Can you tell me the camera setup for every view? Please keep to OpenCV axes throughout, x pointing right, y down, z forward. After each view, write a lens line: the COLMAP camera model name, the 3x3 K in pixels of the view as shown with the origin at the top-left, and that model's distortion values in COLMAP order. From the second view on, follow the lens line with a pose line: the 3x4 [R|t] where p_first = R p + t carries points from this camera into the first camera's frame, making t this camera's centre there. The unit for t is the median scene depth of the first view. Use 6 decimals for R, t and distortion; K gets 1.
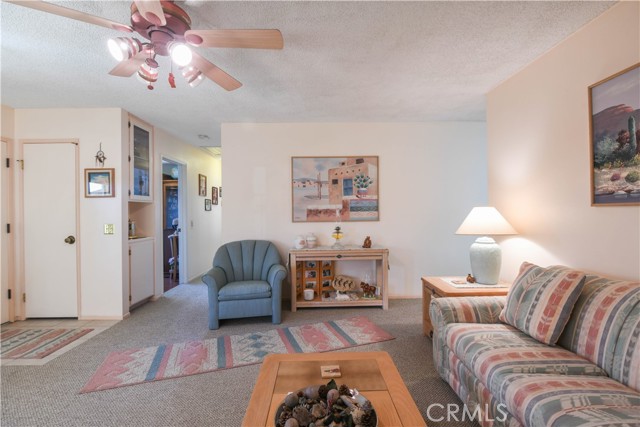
lens RADIAL K [[294.3, 0, 320.2], [0, 294.3, 210.9], [0, 0, 1]] dist [-0.012174, -0.007836]
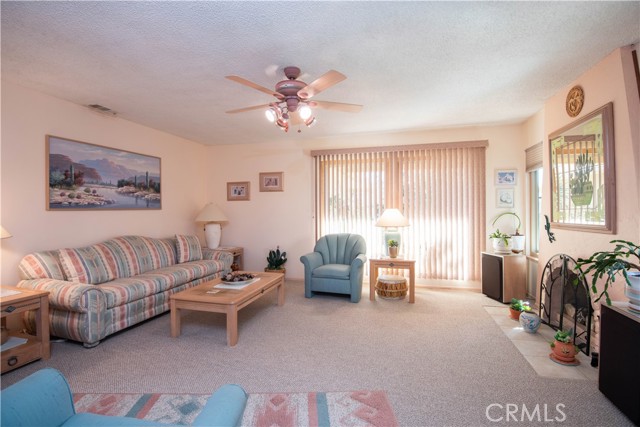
lens RADIAL K [[294.3, 0, 320.2], [0, 294.3, 210.9], [0, 0, 1]] dist [-0.012174, -0.007836]
pose [[-0.959735, 0.016162, 0.280443, -0.682101], [0.015198, 0.999869, -0.005615, 0.014190], [-0.280497, -0.001126, -0.959854, 1.508594]]
